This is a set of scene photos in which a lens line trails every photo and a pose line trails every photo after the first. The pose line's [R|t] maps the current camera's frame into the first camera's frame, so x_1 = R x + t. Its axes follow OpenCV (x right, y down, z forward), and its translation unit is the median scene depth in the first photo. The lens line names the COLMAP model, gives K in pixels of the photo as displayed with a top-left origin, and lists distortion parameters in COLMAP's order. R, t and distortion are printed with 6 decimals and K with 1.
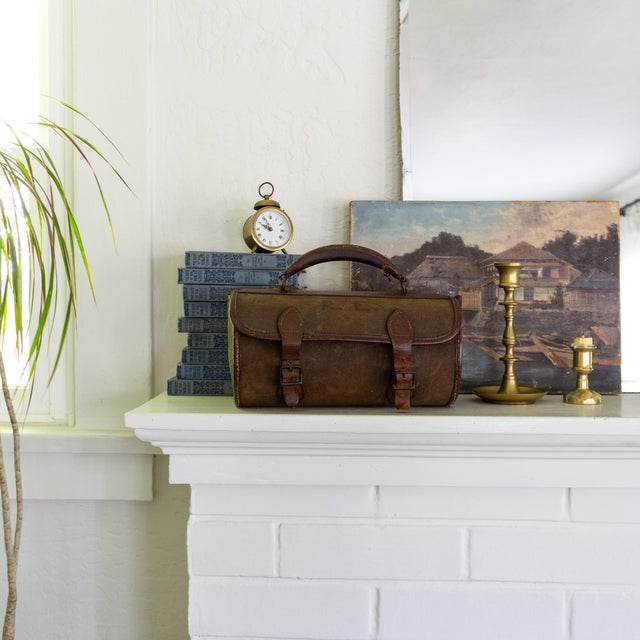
lens RADIAL K [[793.4, 0, 335.7], [0, 793.4, 310.7], [0, 0, 1]] dist [0.004756, 0.000000]
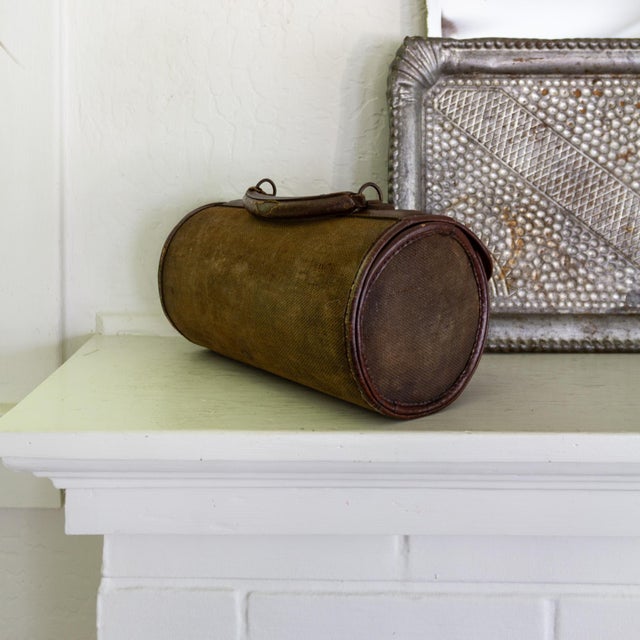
lens RADIAL K [[782.8, 0, 319.2], [0, 782.8, 145.2], [0, 0, 1]] dist [0.013667, 0.000000]
pose [[0.999828, -0.001741, 0.018470, -0.023490], [0.002239, 0.999634, -0.026973, -0.055715], [-0.018416, 0.027010, 0.999466, 0.344834]]
